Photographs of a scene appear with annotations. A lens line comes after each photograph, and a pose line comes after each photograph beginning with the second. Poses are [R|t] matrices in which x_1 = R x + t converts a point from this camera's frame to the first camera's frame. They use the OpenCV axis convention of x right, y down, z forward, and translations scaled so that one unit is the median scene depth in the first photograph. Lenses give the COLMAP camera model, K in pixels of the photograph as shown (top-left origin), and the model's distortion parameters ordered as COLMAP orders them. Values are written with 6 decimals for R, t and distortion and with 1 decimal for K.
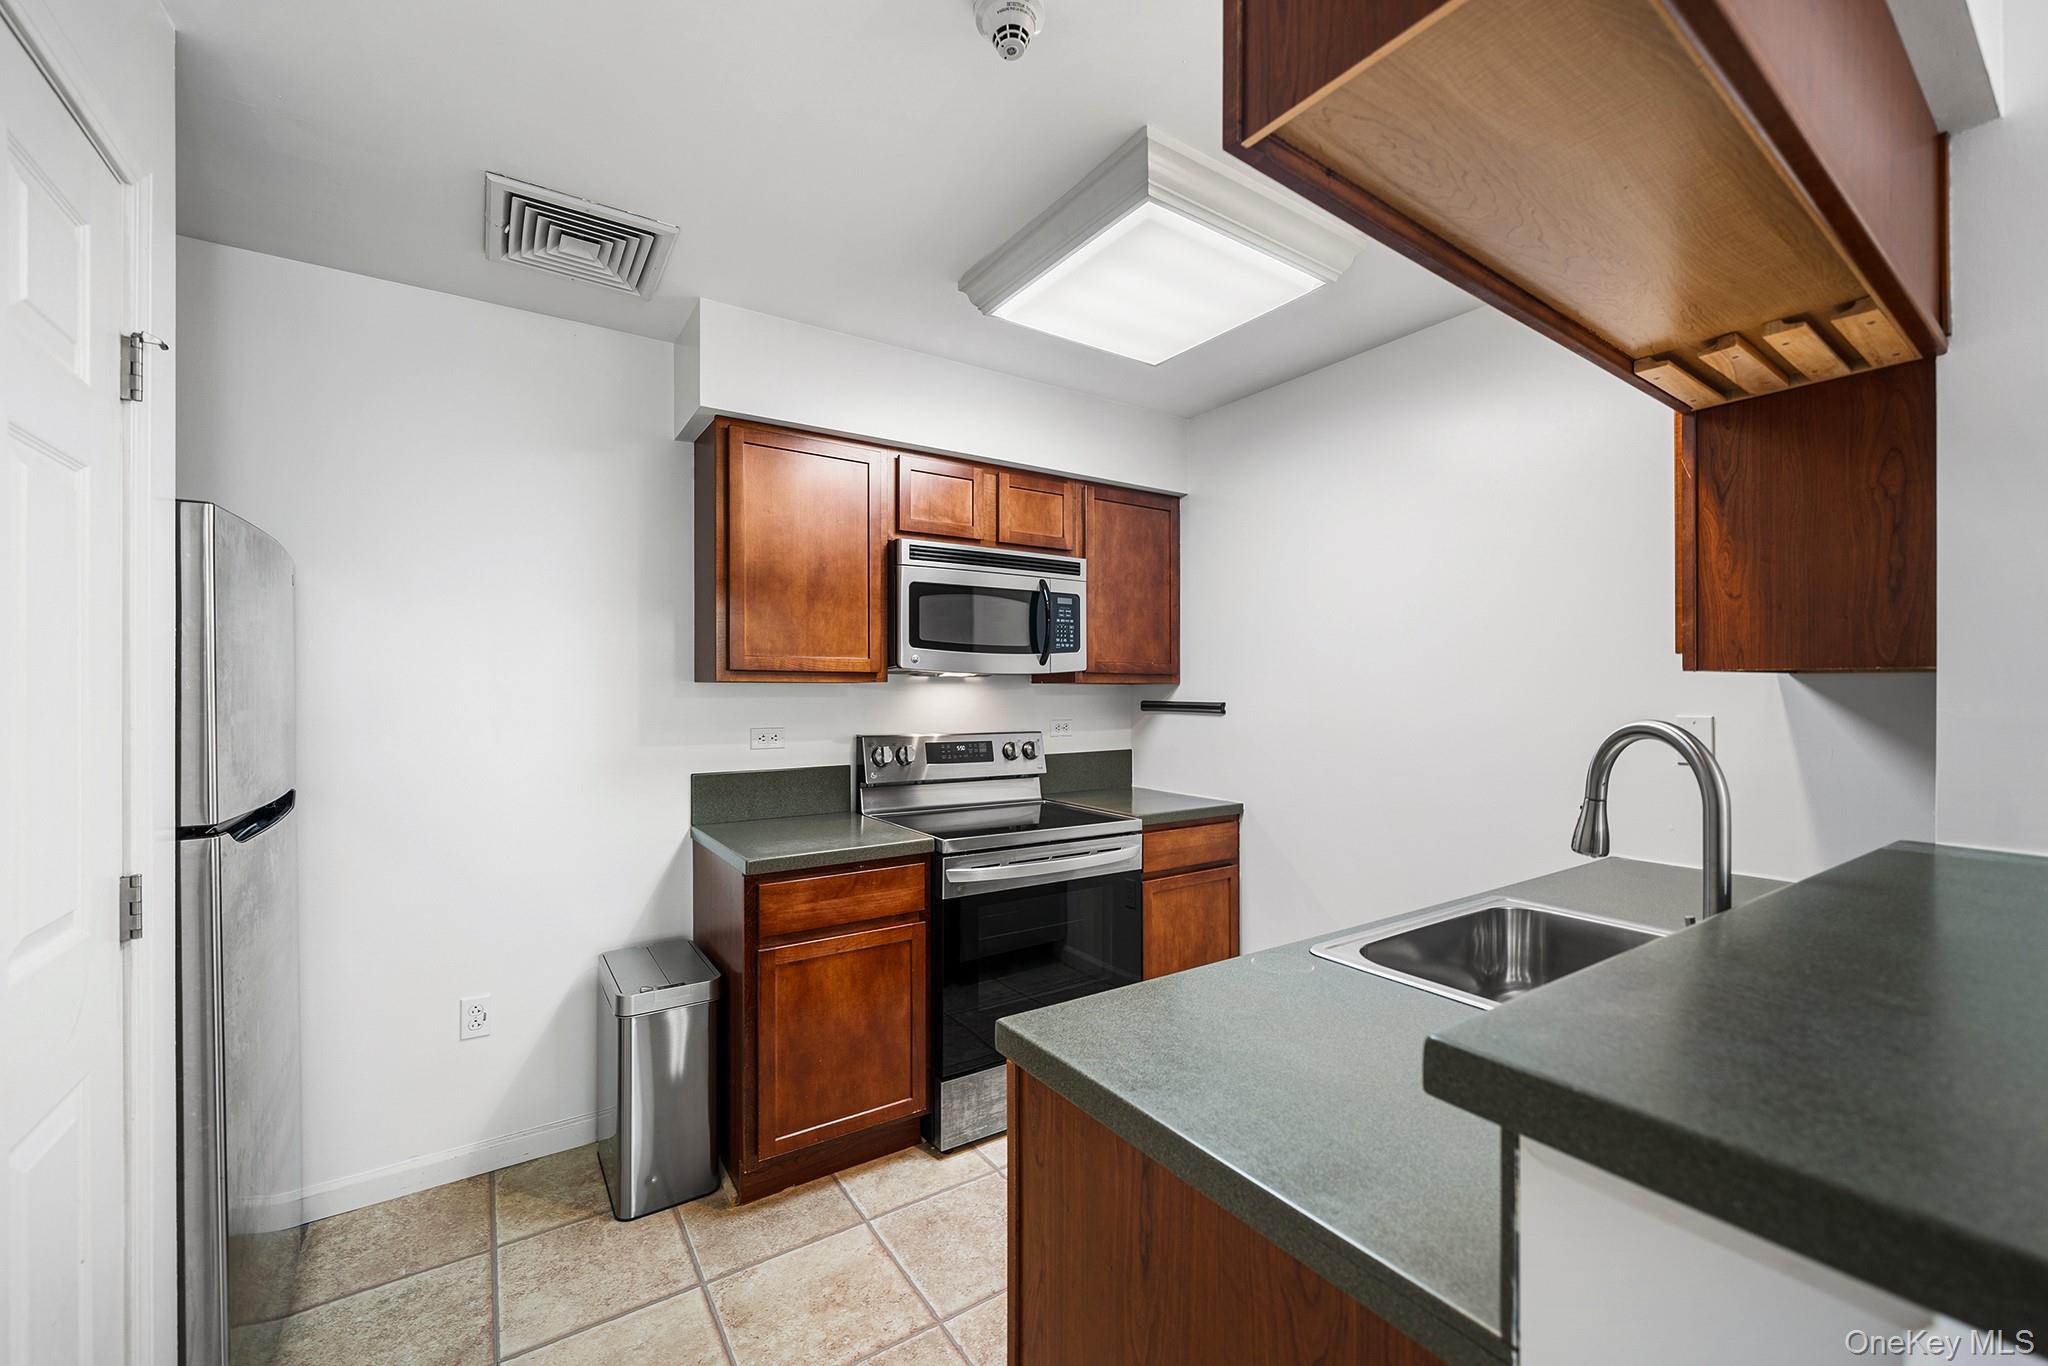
lens RADIAL K [[819.0, 0, 1013.5], [0, 819.0, 692.7], [0, 0, 1]] dist [0.001408, -0.001086]
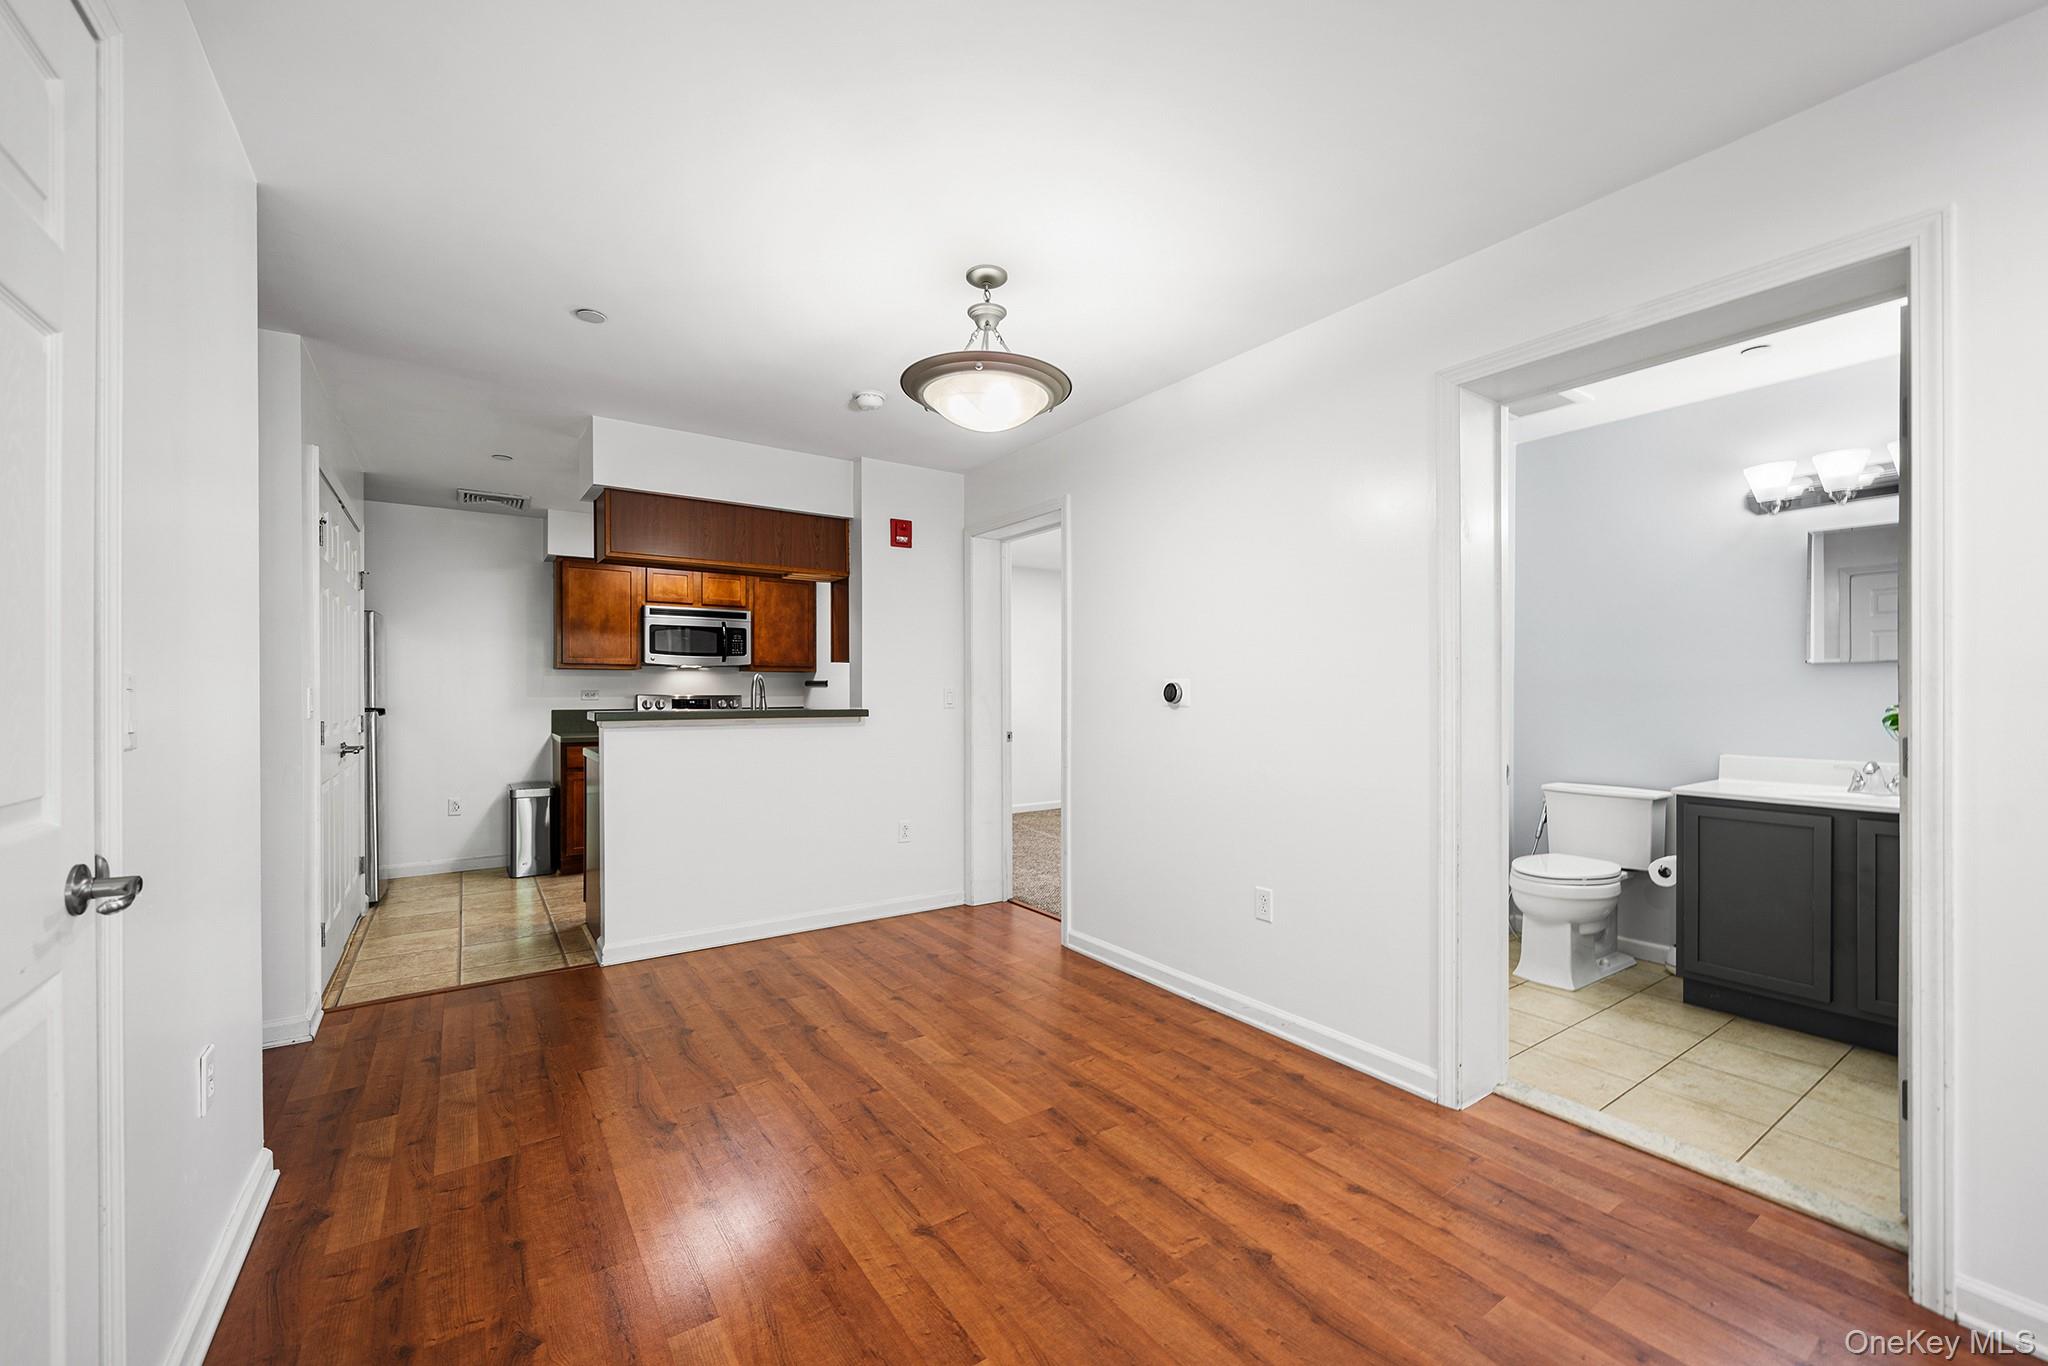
lens RADIAL K [[819.0, 0, 1011.8], [0, 819.0, 693.1], [0, 0, 1]] dist [0.001408, -0.001086]
pose [[0.999972, 0.000319, 0.007502, 0.801380], [-0.000306, 0.999999, -0.001698, 0.053260], [-0.007502, 0.001696, 0.999970, -1.182669]]
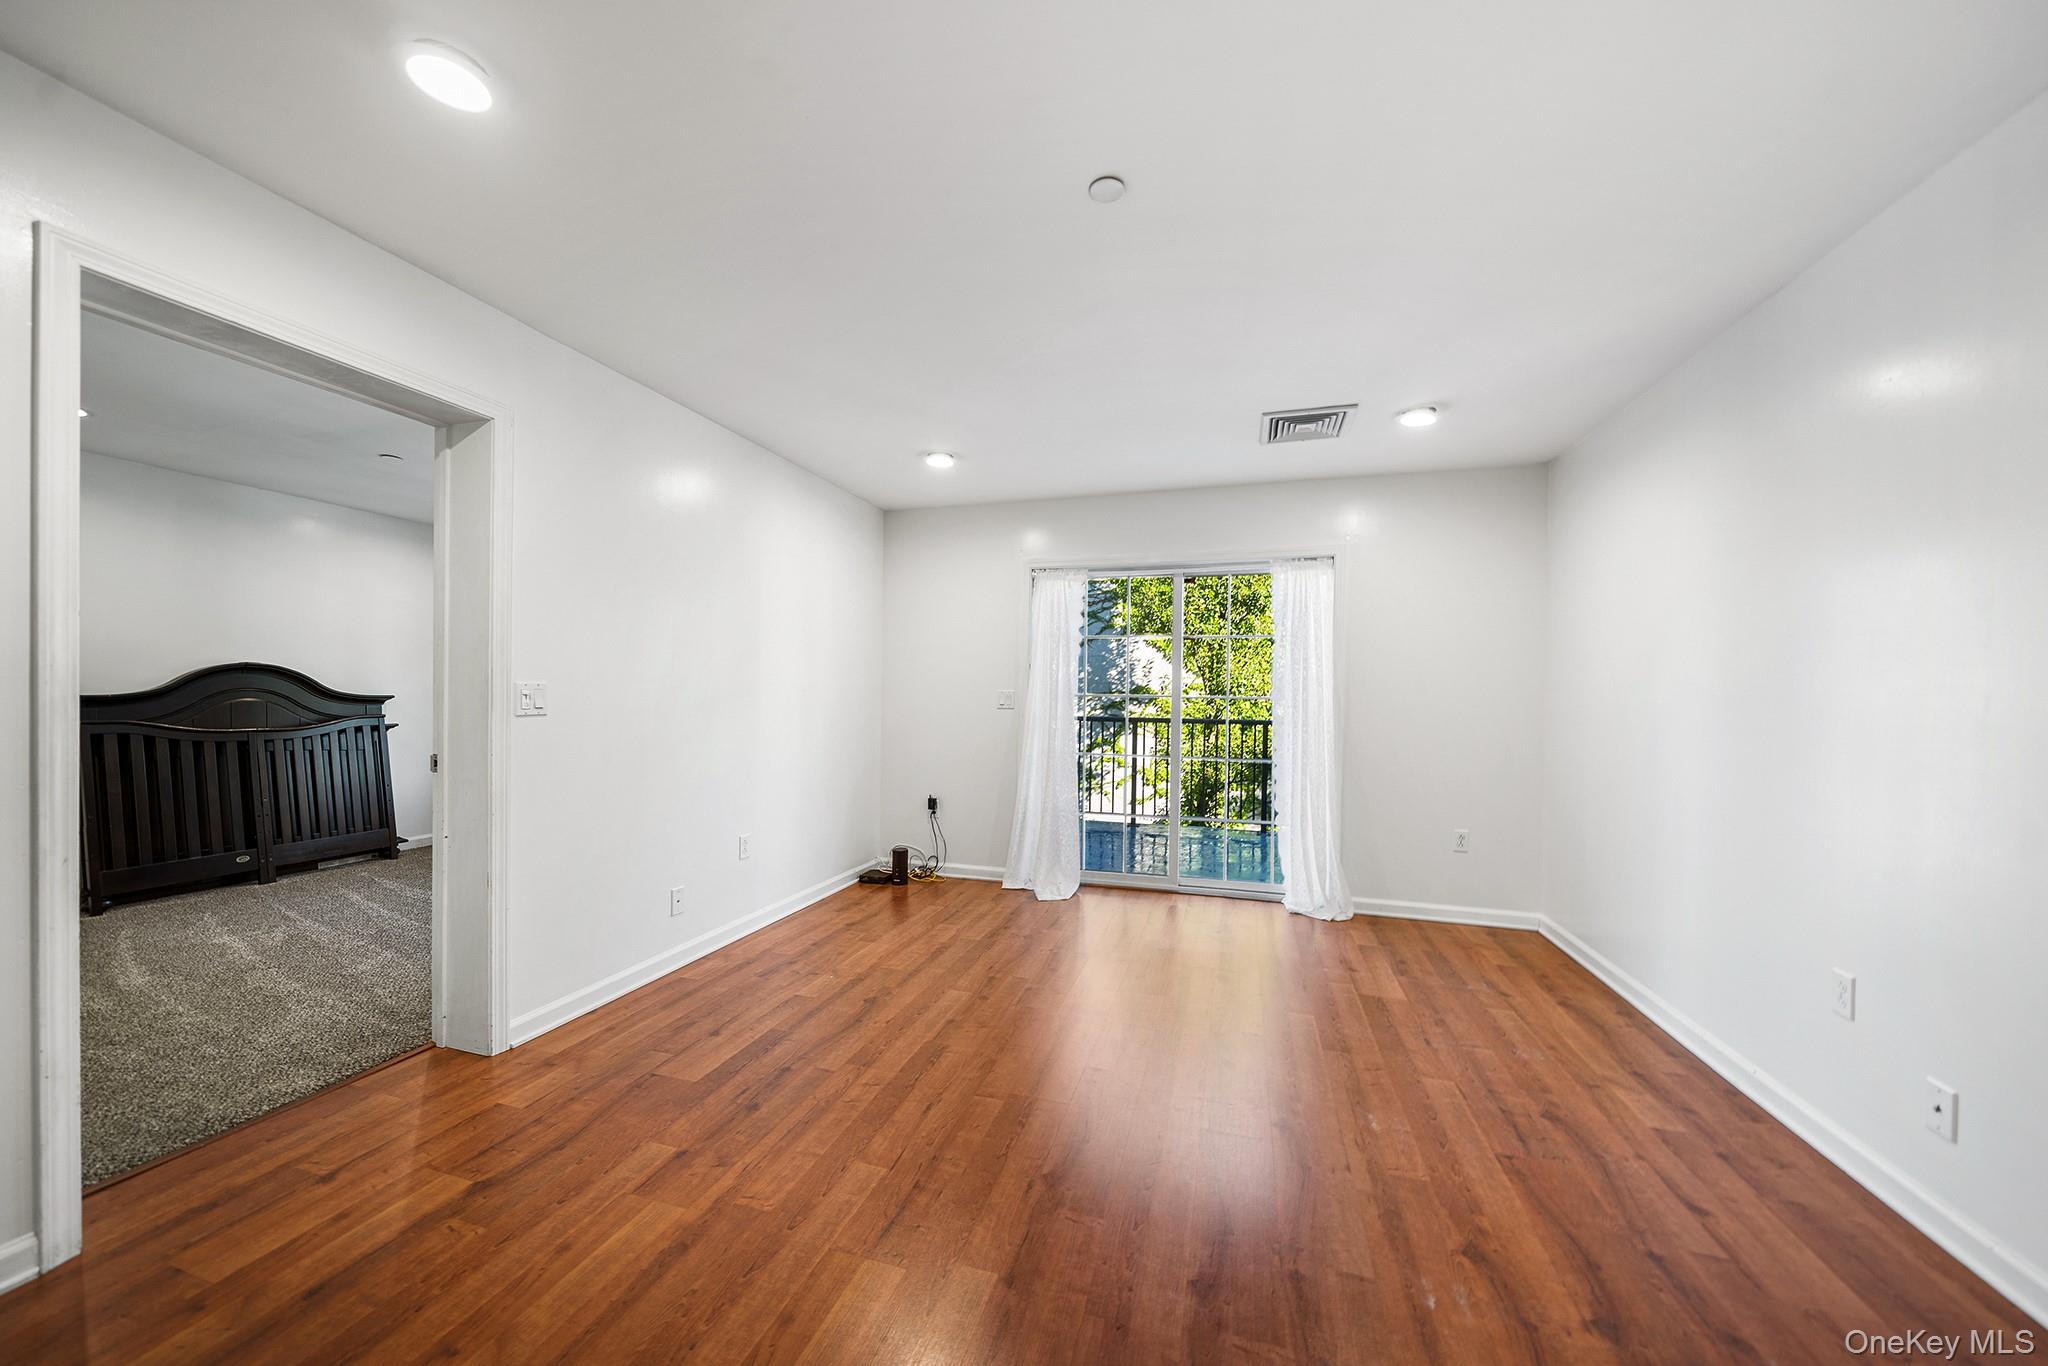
lens RADIAL K [[712.2, 0, 1022.8], [0, 712.2, 705.2], [0, 0, 1]] dist [-0.002045, -0.000048]
pose [[-0.636154, -0.016859, 0.771378, 0.681316], [-0.010064, 0.999858, 0.013554, 0.050595], [-0.771496, 0.000859, -0.636233, -0.972266]]
